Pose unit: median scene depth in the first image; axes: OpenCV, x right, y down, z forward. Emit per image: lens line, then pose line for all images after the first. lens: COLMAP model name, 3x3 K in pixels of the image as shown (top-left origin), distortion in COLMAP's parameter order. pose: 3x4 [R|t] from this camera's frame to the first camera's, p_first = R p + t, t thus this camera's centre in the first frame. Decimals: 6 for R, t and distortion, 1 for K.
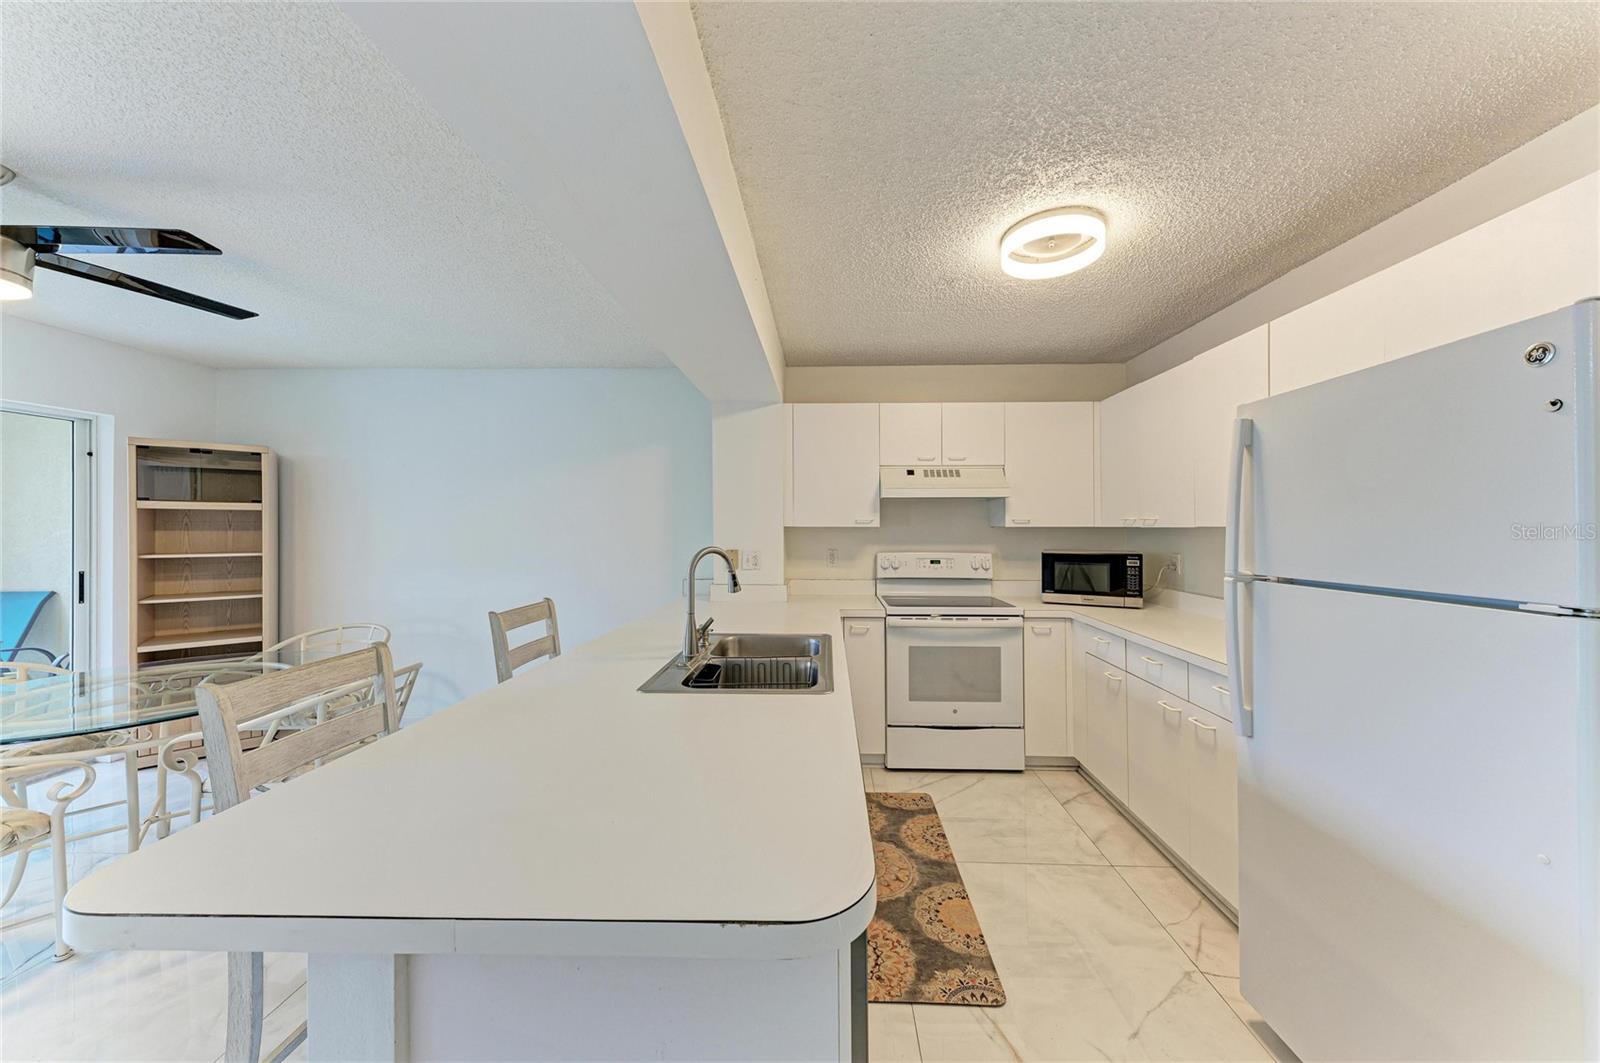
lens RADIAL K [[540.6, 0, 802.6], [0, 540.6, 534.7], [0, 0, 1]] dist [0.010401, -0.000424]
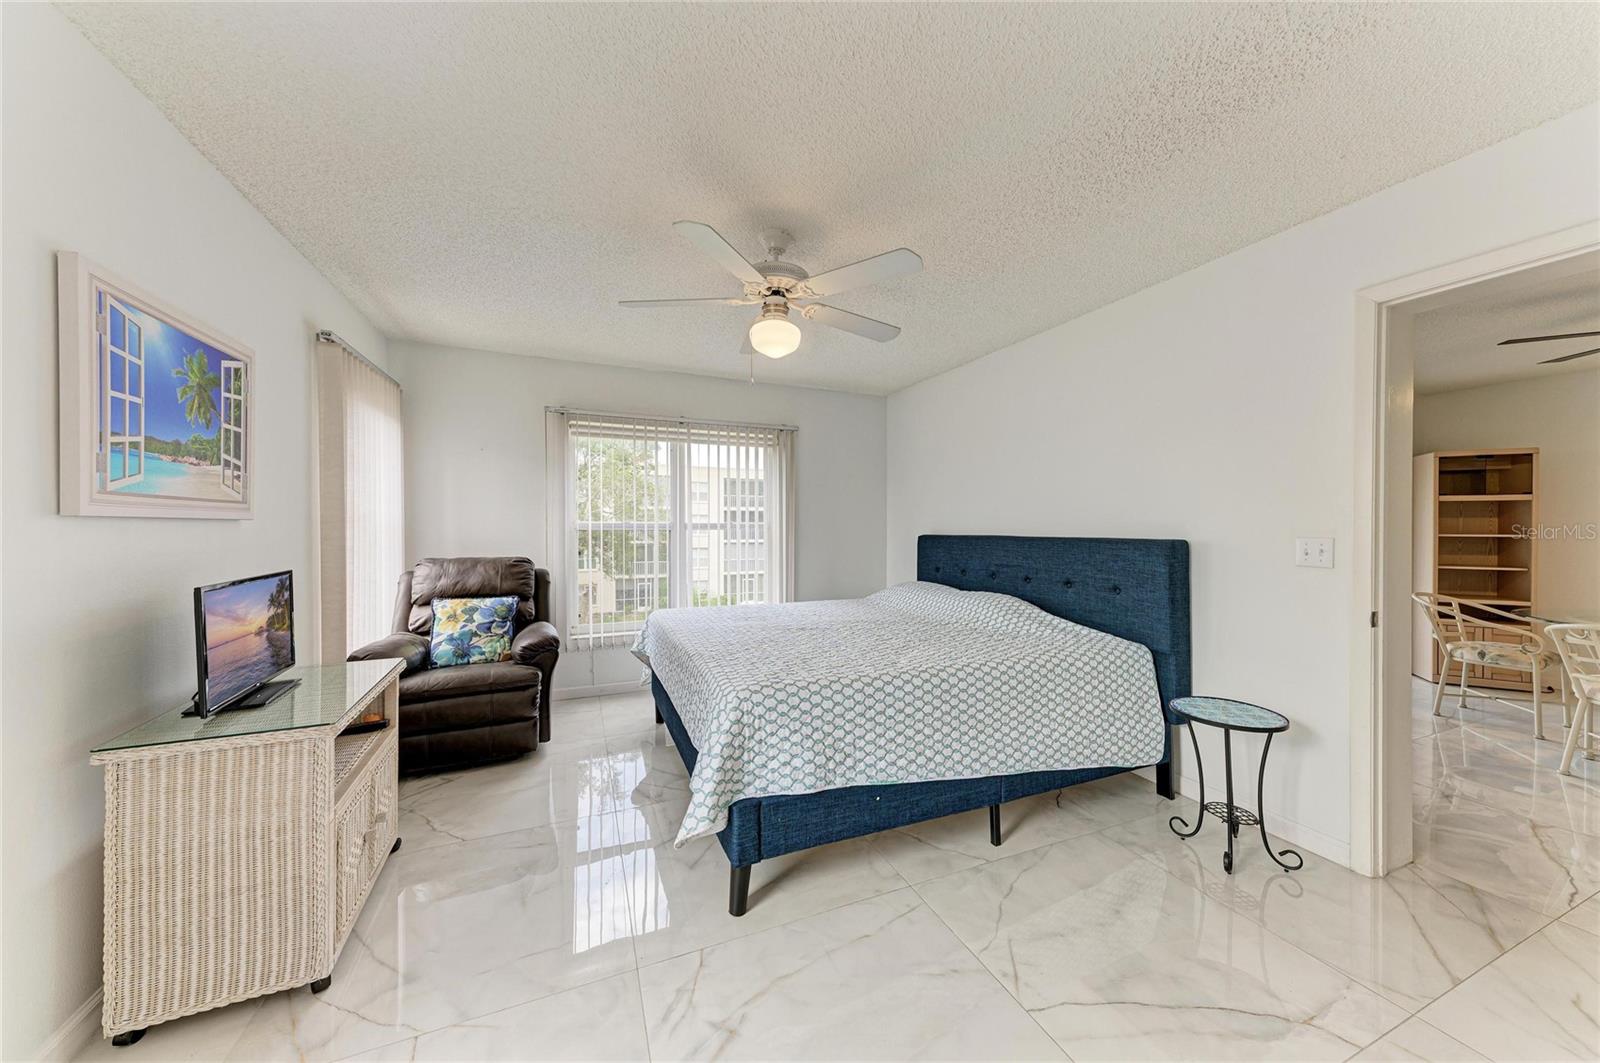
lens RADIAL K [[547.2, 0, 797.8], [0, 547.2, 527.8], [0, 0, 1]] dist [0.014459, -0.000075]
pose [[0.417935, 0.006157, -0.908456, -0.581378], [-0.013423, 0.999910, 0.000602, 0.041960], [0.908378, 0.011943, 0.417980, -1.098955]]
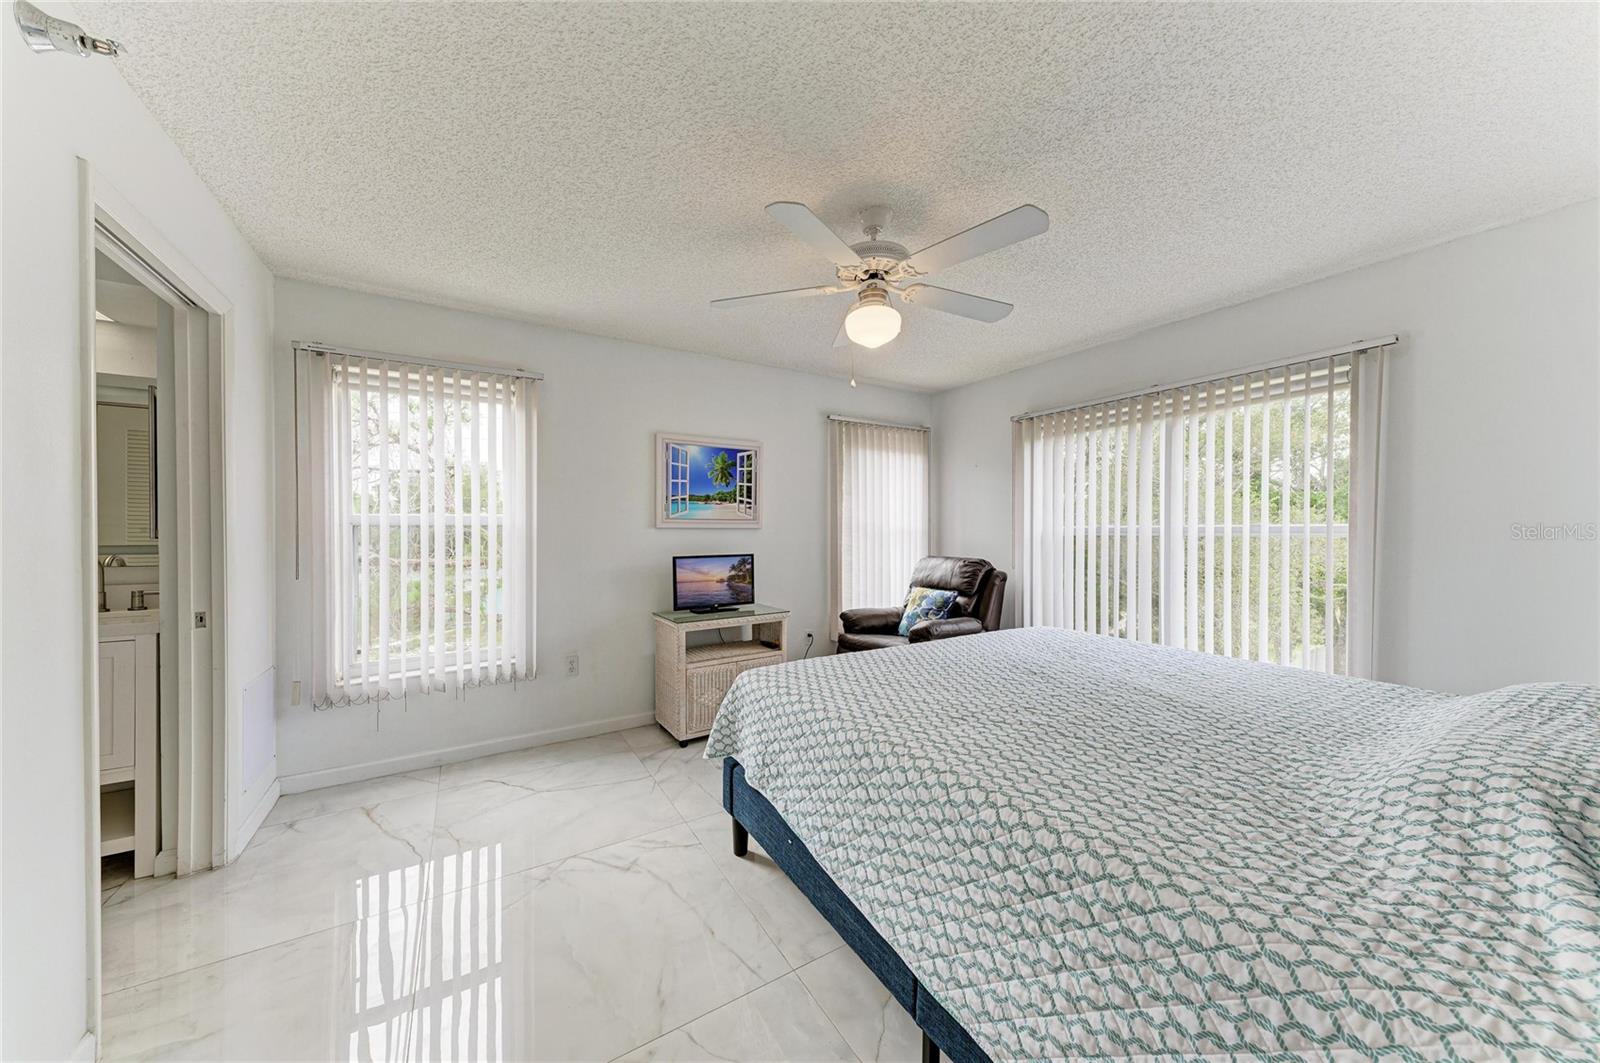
lens RADIAL K [[540.6, 0, 802.6], [0, 540.6, 534.7], [0, 0, 1]] dist [0.010401, -0.000424]
pose [[-0.833595, 0.005520, -0.552348, -0.821345], [-0.004799, 0.999840, 0.017234, 0.034541], [0.552355, 0.017017, -0.833435, -0.305901]]
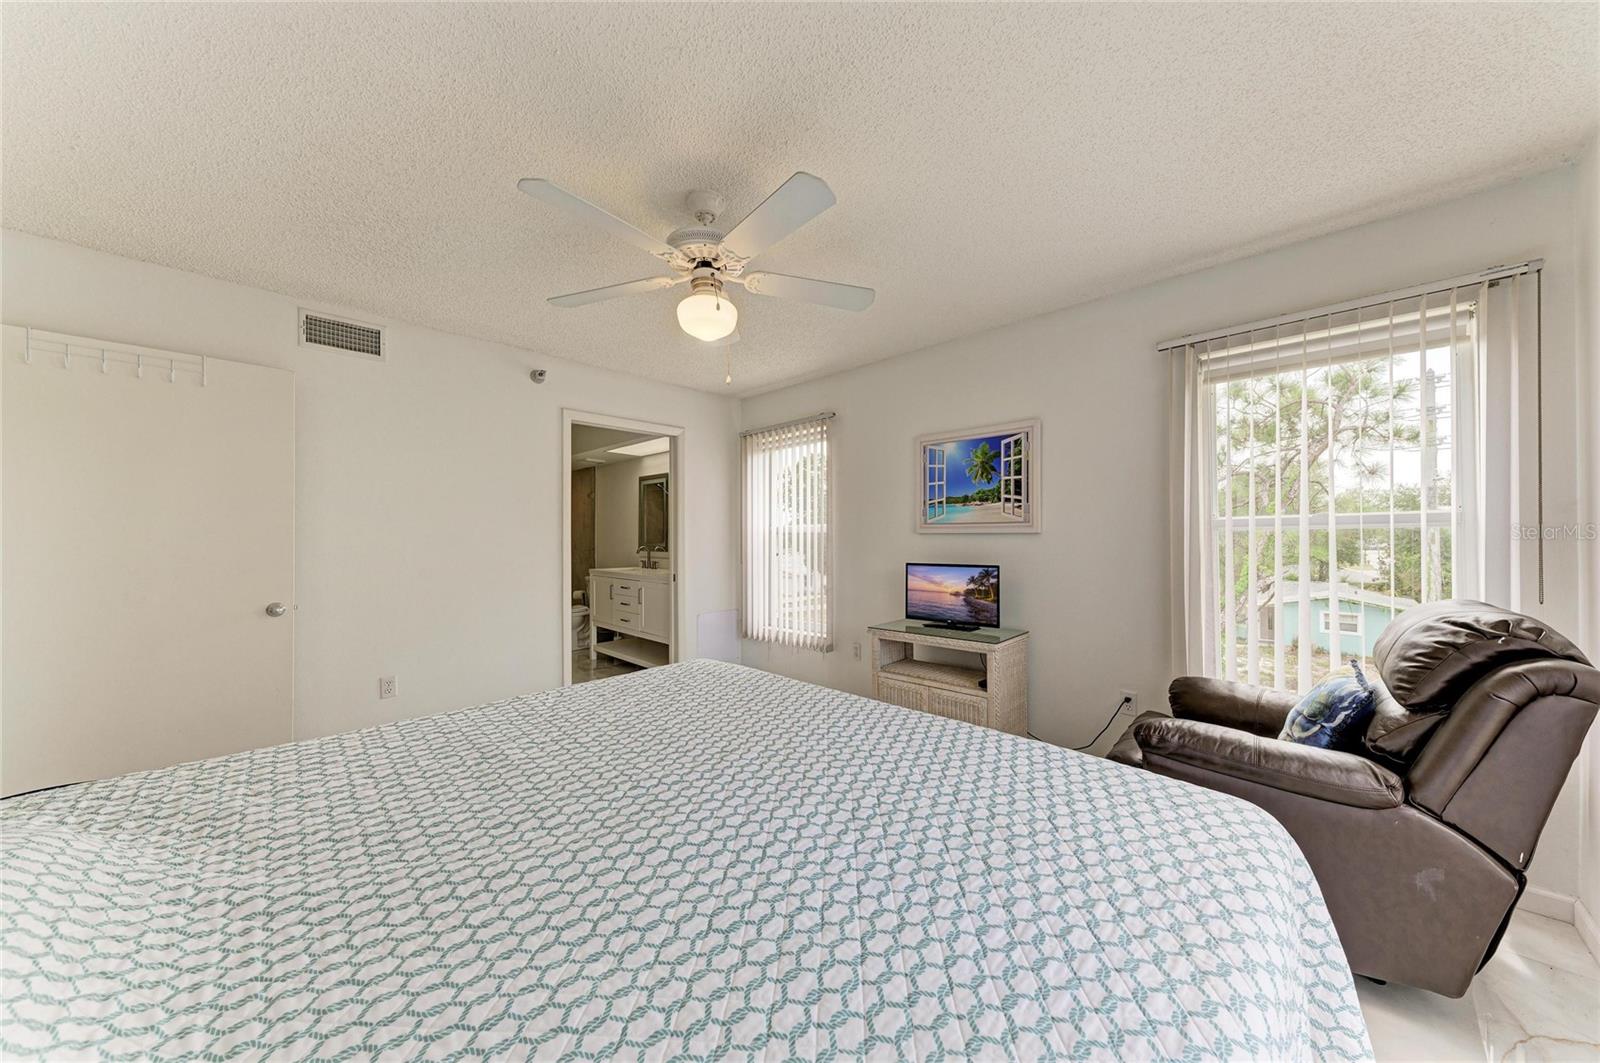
lens RADIAL K [[540.6, 0, 802.6], [0, 540.6, 534.7], [0, 0, 1]] dist [0.010401, -0.000424]
pose [[-0.742425, 0.005200, 0.669909, -1.768022], [0.009007, 0.999957, 0.002221, 0.039073], [-0.669869, 0.007683, -0.742440, -0.427152]]
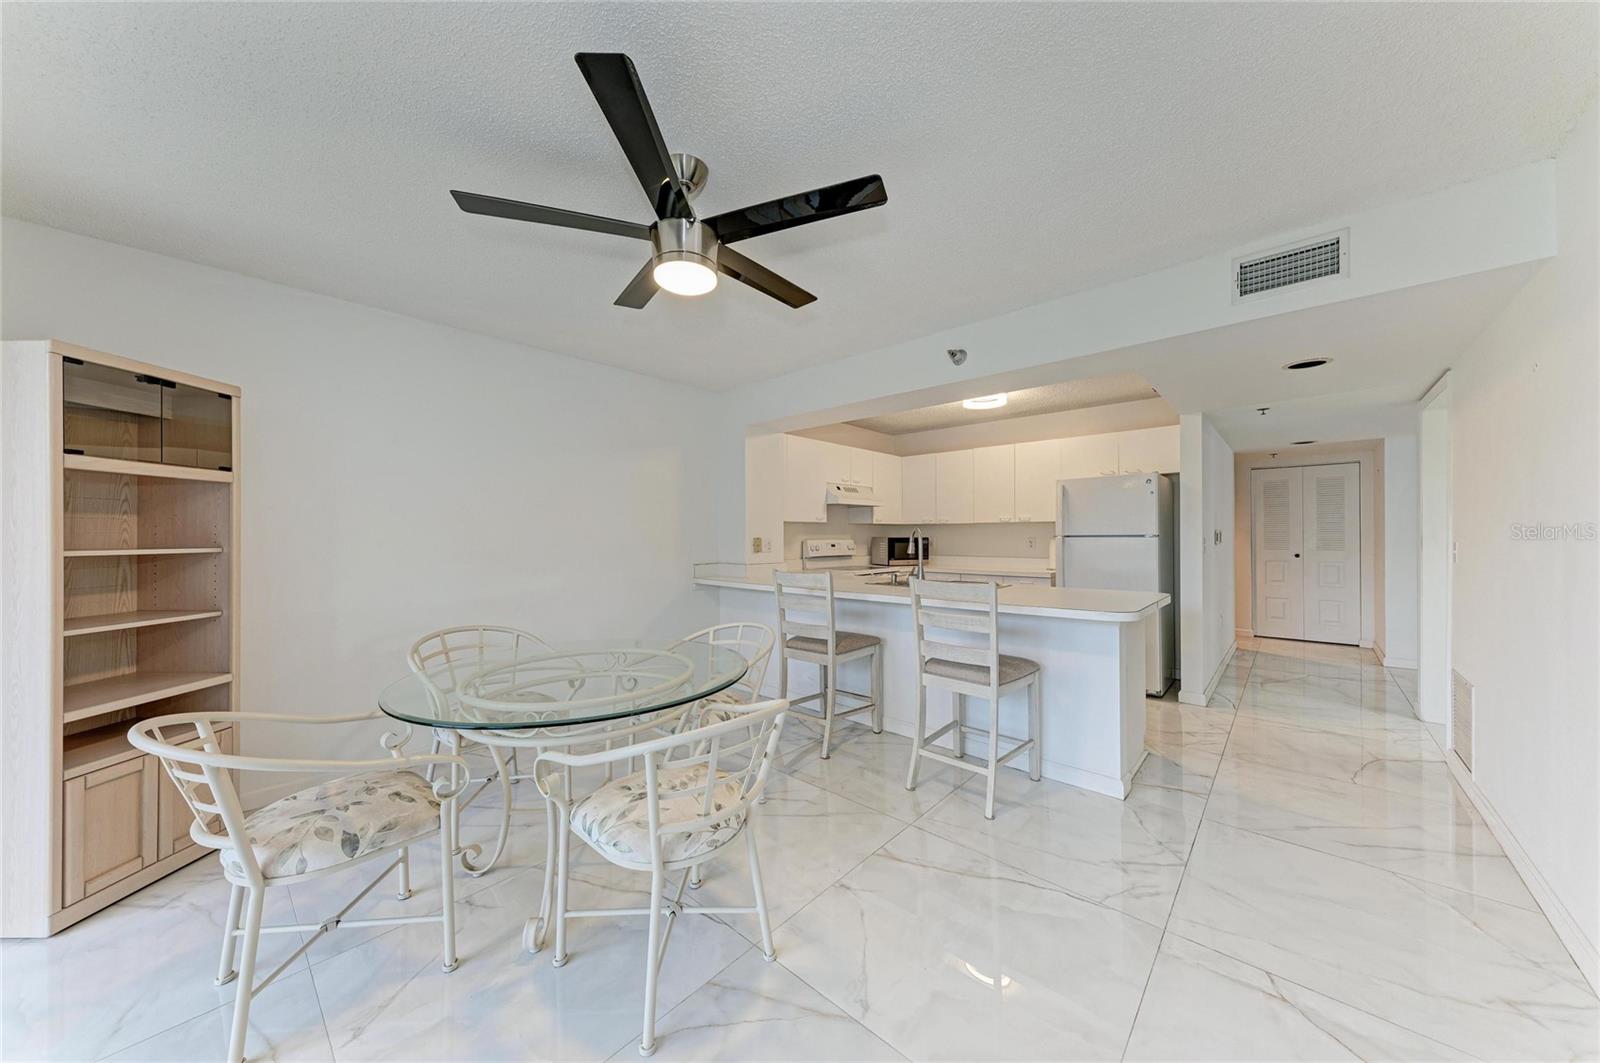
lens RADIAL K [[540.6, 0, 802.6], [0, 540.6, 534.7], [0, 0, 1]] dist [0.010401, -0.000424]
pose [[0.647535, -0.002725, 0.762031, -1.132738], [0.014786, 0.999850, -0.008989, 0.036172], [-0.761892, 0.017089, 0.647478, 0.059694]]
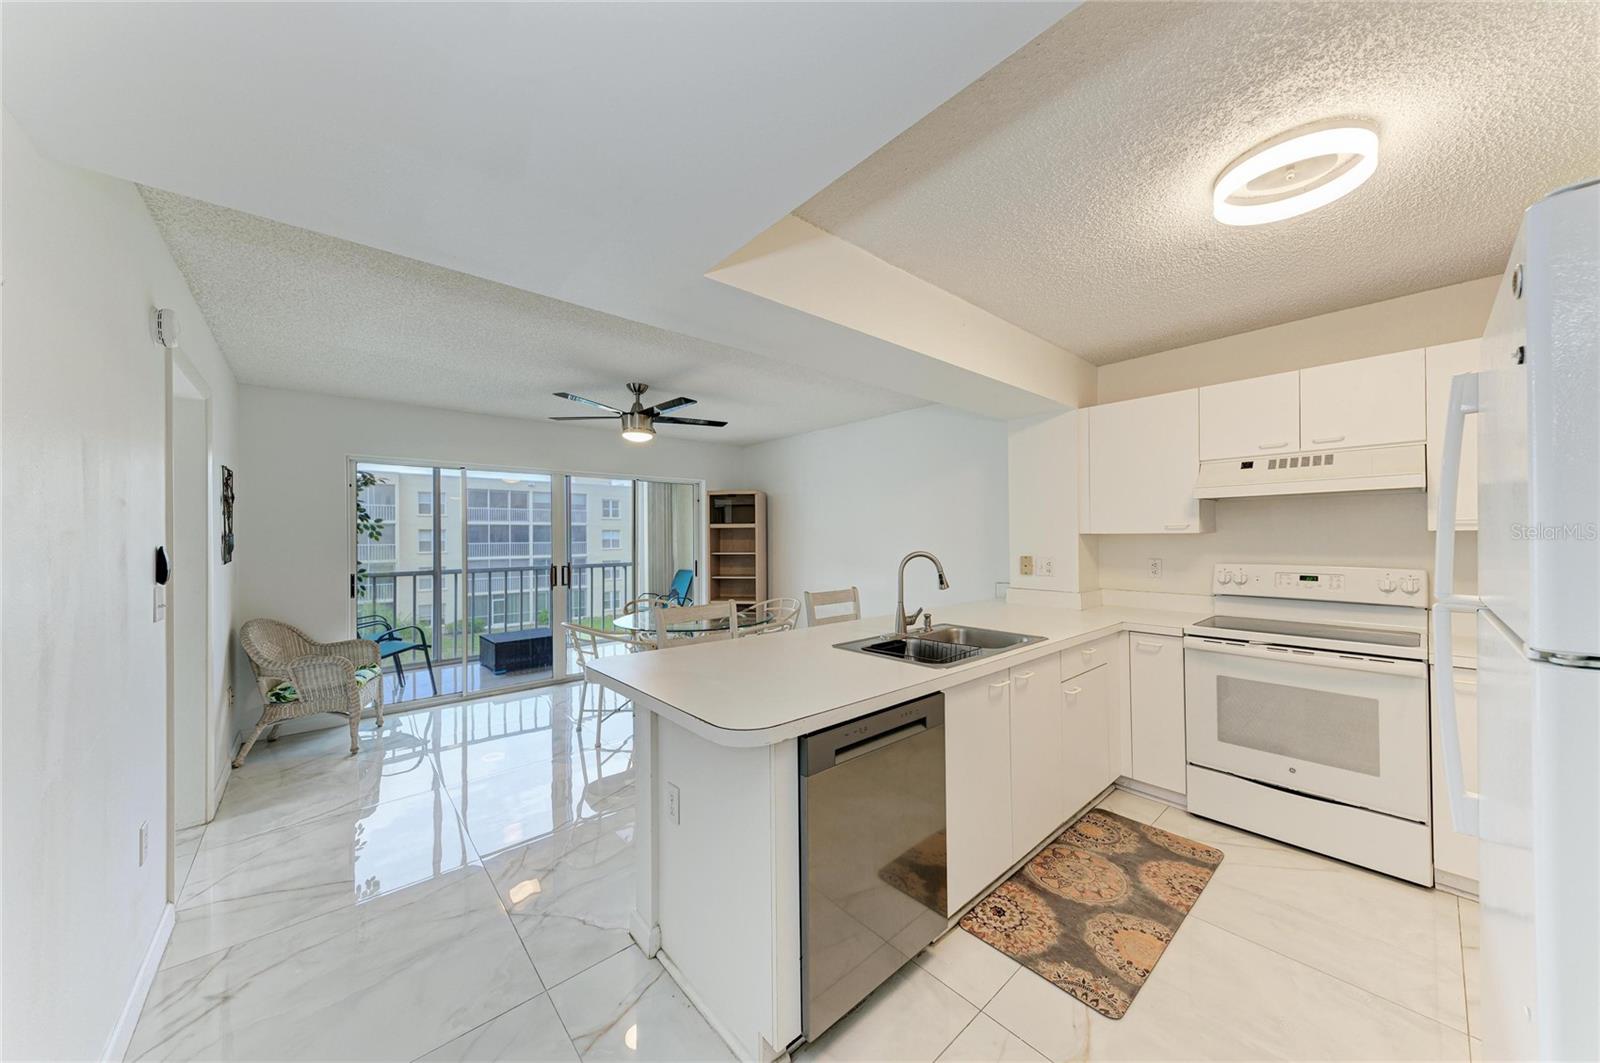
lens RADIAL K [[540.6, 0, 802.6], [0, 540.6, 534.7], [0, 0, 1]] dist [0.010401, -0.000424]
pose [[0.684428, -0.009092, -0.729024, 0.358616], [0.000566, 0.999929, -0.011939, -0.001866], [0.729081, 0.007759, 0.684384, -0.047308]]
